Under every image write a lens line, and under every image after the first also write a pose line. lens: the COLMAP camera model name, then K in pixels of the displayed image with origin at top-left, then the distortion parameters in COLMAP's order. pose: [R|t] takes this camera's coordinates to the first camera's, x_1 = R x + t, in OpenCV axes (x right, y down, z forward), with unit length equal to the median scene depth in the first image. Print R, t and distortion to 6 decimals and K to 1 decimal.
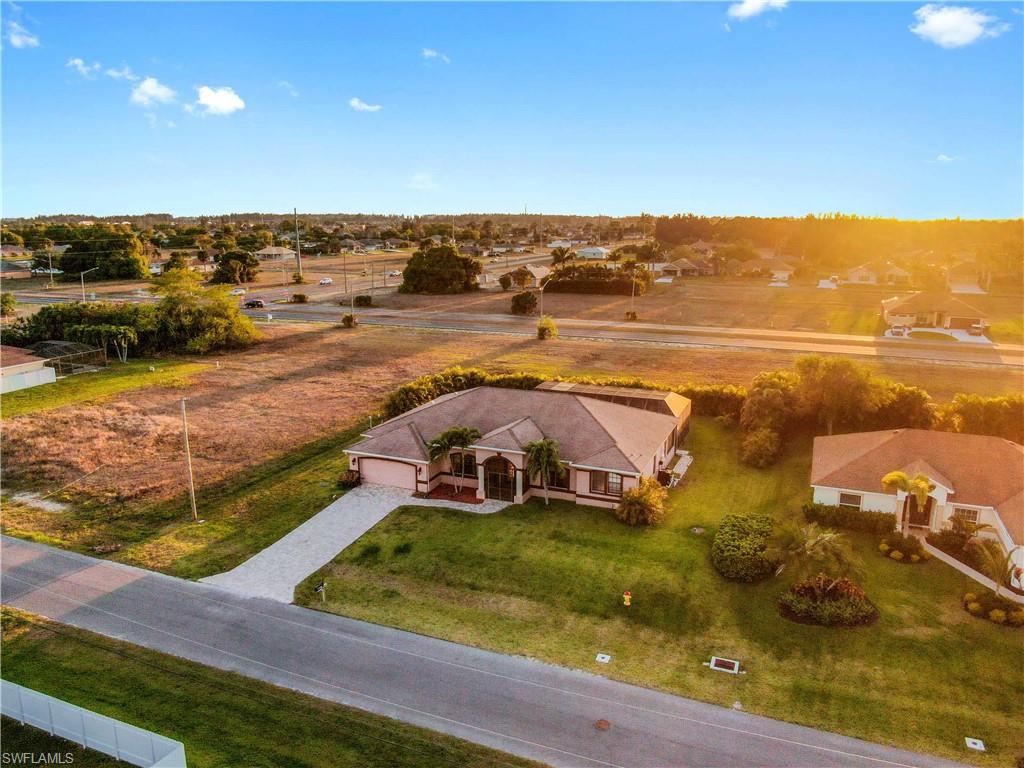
lens RADIAL K [[729.2, 0, 514.2], [0, 729.2, 384.1], [0, 0, 1]] dist [-0.006032, 0.003745]
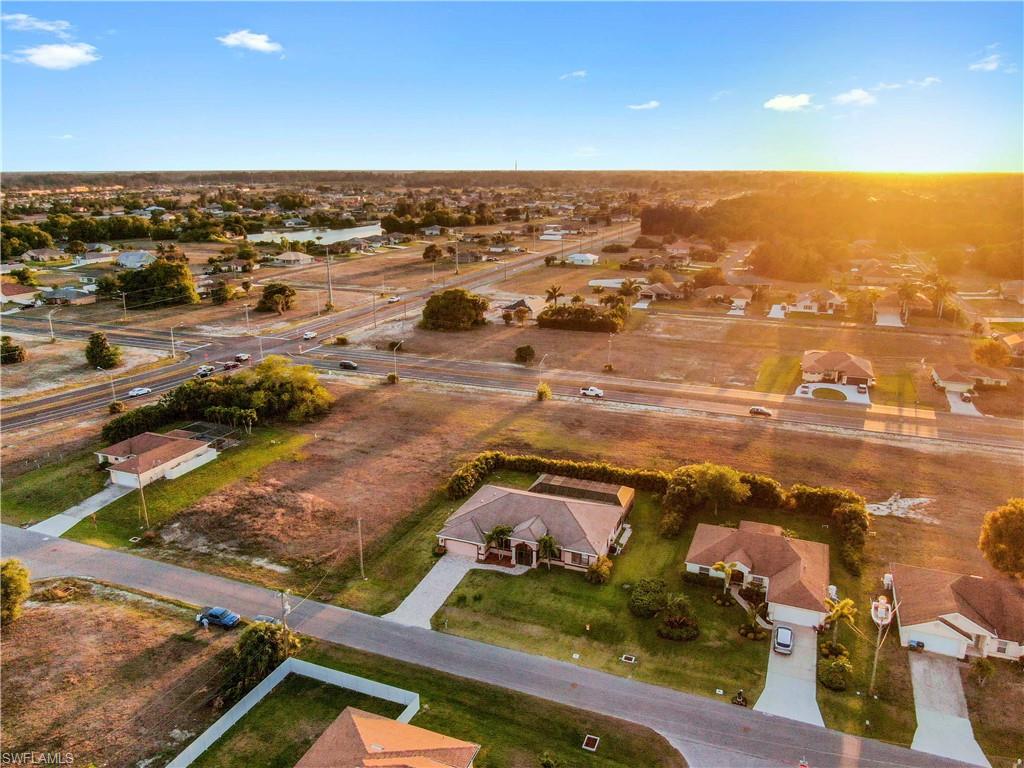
lens RADIAL K [[729.2, 0, 511.2], [0, 729.2, 384.1], [0, 0, 1]] dist [-0.006032, 0.003745]
pose [[0.999952, -0.004455, 0.008674, -0.067999], [0.003905, 0.998045, 0.062371, -0.432045], [-0.008935, -0.062334, 0.998015, -0.856807]]
